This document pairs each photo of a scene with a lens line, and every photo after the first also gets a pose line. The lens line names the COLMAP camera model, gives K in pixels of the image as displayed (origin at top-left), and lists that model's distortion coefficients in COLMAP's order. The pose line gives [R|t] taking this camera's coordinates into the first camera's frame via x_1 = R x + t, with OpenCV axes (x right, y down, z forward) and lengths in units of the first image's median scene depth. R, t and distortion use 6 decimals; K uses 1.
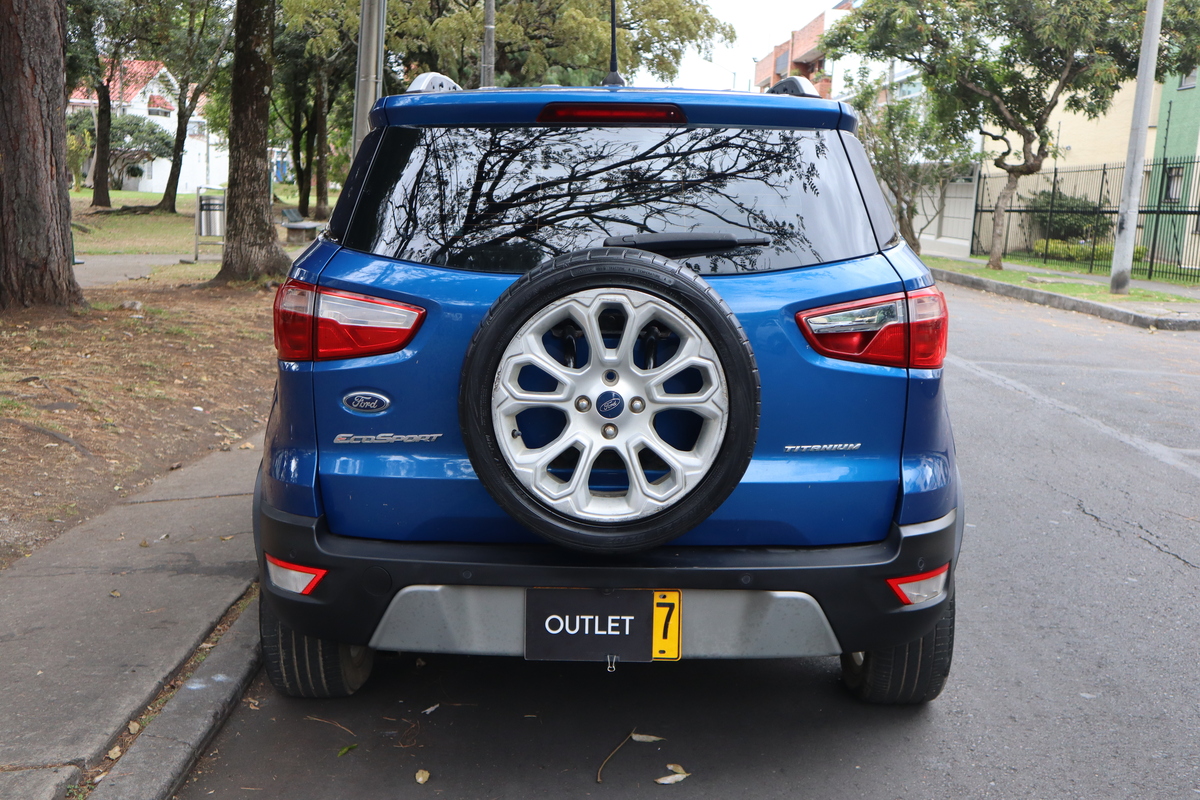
lens RADIAL K [[1394.6, 0, 600.0], [0, 1394.6, 400.0], [0, 0, 1]] dist [0.020149, 0.051301]
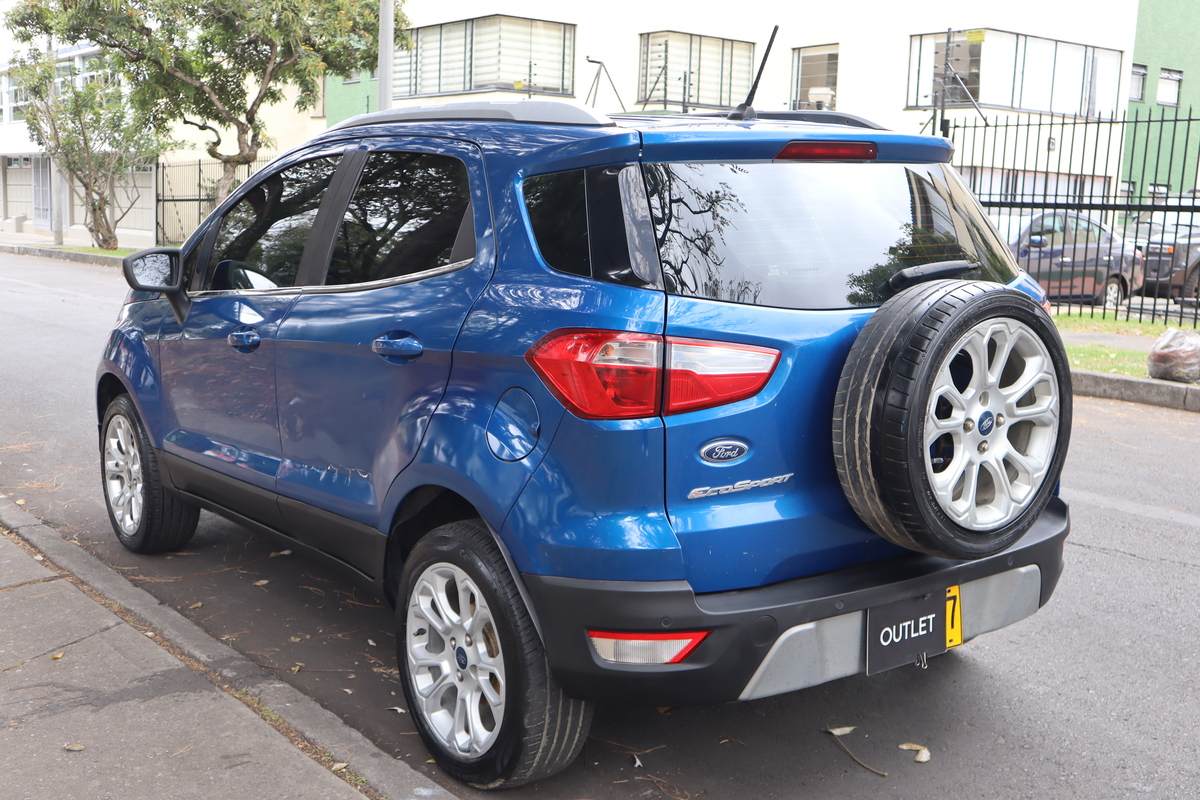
lens RADIAL K [[1394.6, 0, 600.0], [0, 1394.6, 400.0], [0, 0, 1]] dist [0.020149, 0.051301]
pose [[0.791784, -0.109028, 0.600991, -0.587649], [0.101425, 0.993749, 0.046657, -0.063673], [-0.602321, 0.024013, 0.797893, 0.200447]]
